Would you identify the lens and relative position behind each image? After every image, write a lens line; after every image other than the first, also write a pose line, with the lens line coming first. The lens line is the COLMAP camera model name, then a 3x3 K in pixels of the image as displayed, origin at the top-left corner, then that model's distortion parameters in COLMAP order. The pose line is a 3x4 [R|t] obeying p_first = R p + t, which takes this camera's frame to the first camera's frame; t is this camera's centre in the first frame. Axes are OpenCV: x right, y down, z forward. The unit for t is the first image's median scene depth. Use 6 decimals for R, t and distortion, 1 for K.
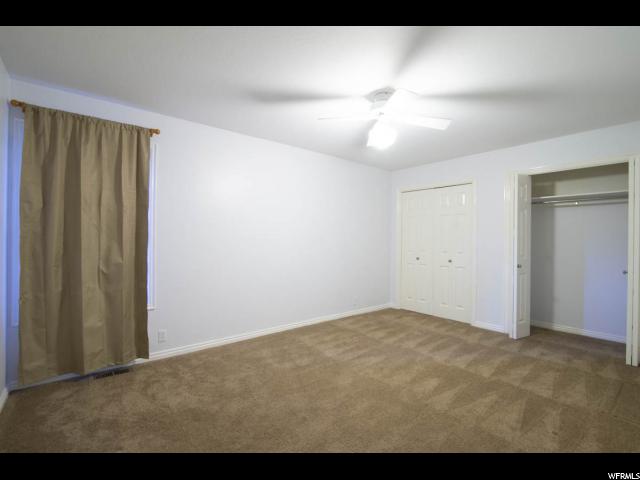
lens RADIAL K [[298.7, 0, 318.0], [0, 298.7, 240.5], [0, 0, 1]] dist [-0.006383, -0.000720]
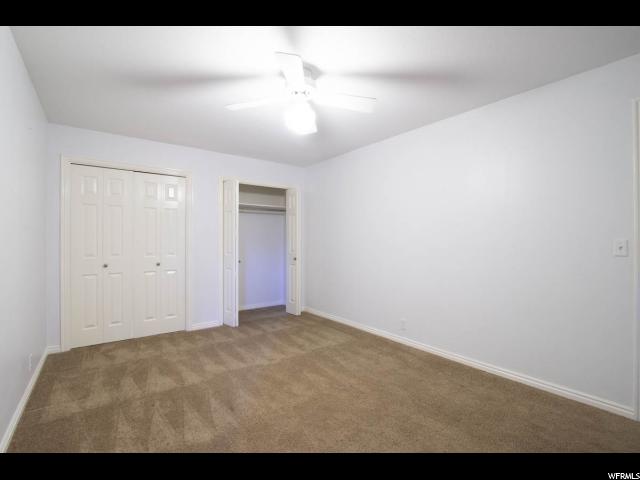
lens RADIAL K [[298.7, 0, 318.0], [0, 298.7, 239.0], [0, 0, 1]] dist [-0.006383, -0.000720]
pose [[0.043198, -0.004719, 0.999055, -0.479084], [0.002664, 0.999986, 0.004608, -0.004976], [-0.999063, 0.002463, 0.043210, 0.679330]]
